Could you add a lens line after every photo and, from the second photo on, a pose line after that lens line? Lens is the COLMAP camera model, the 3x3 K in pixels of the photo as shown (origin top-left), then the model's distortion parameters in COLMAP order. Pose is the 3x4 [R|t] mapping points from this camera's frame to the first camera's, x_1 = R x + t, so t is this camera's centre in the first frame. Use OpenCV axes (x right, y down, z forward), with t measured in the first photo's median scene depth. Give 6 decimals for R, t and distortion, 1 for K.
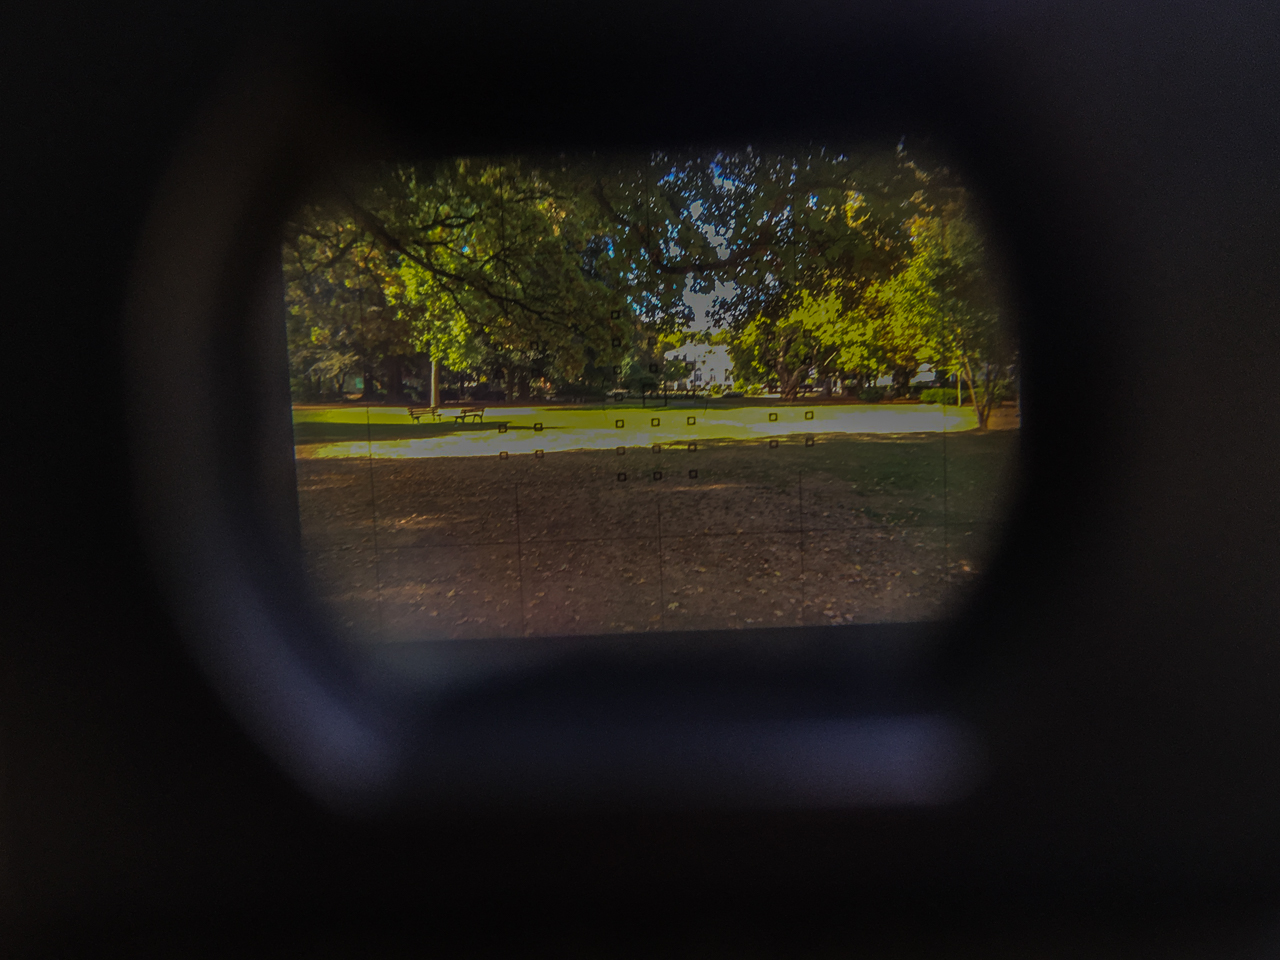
lens RADIAL K [[1070.1, 0, 638.5], [0, 1070.1, 476.6], [0, 0, 1]] dist [-0.006314, -0.009222]
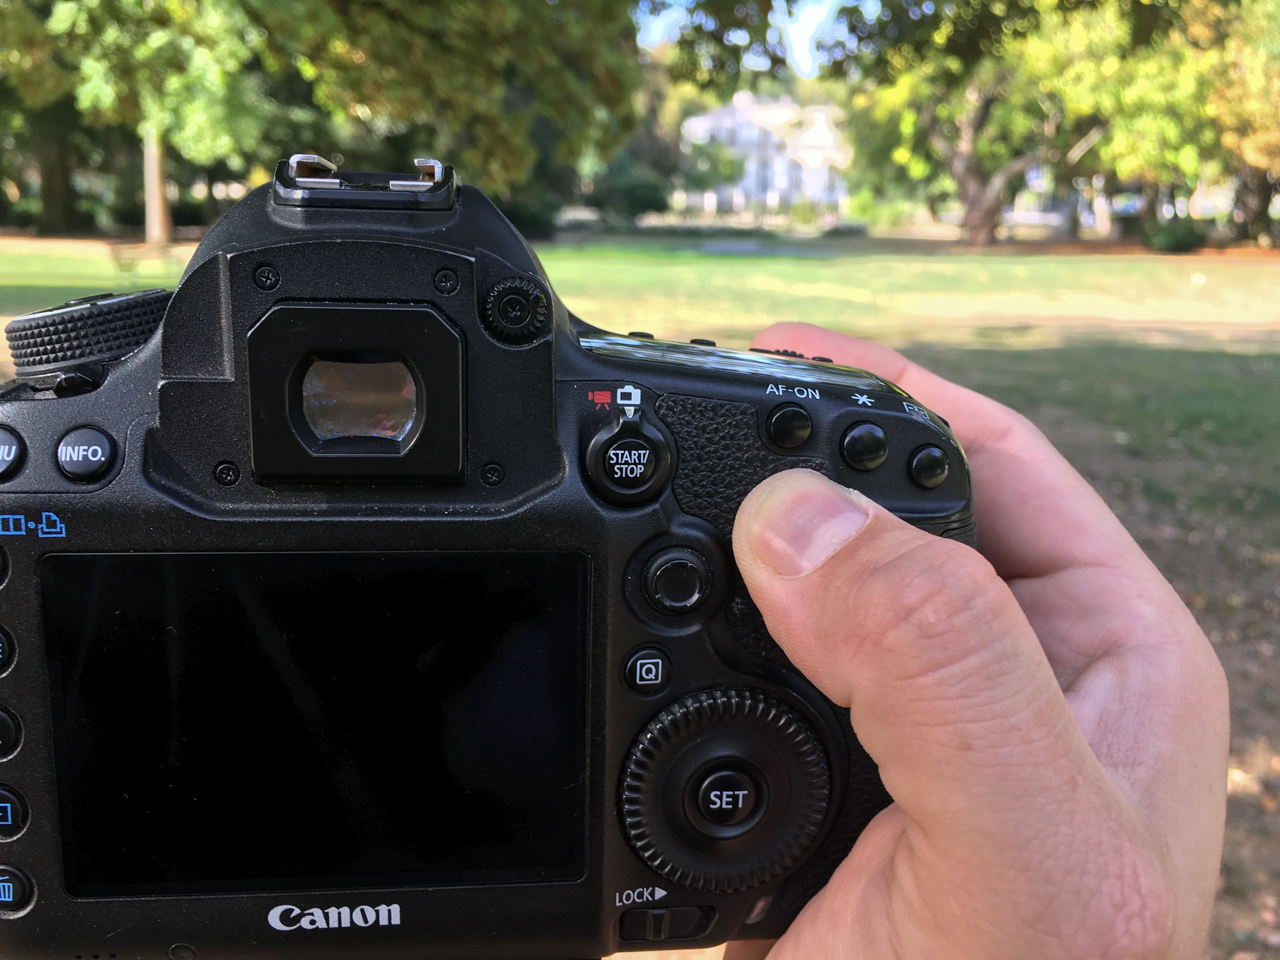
lens RADIAL K [[1070.1, 0, 641.9], [0, 1070.1, 486.6], [0, 0, 1]] dist [-0.006314, -0.009222]
pose [[0.992918, 0.048971, -0.108236, 0.058032], [-0.029703, 0.984485, 0.172936, -0.045459], [0.115025, -0.168496, 0.978968, 0.545135]]
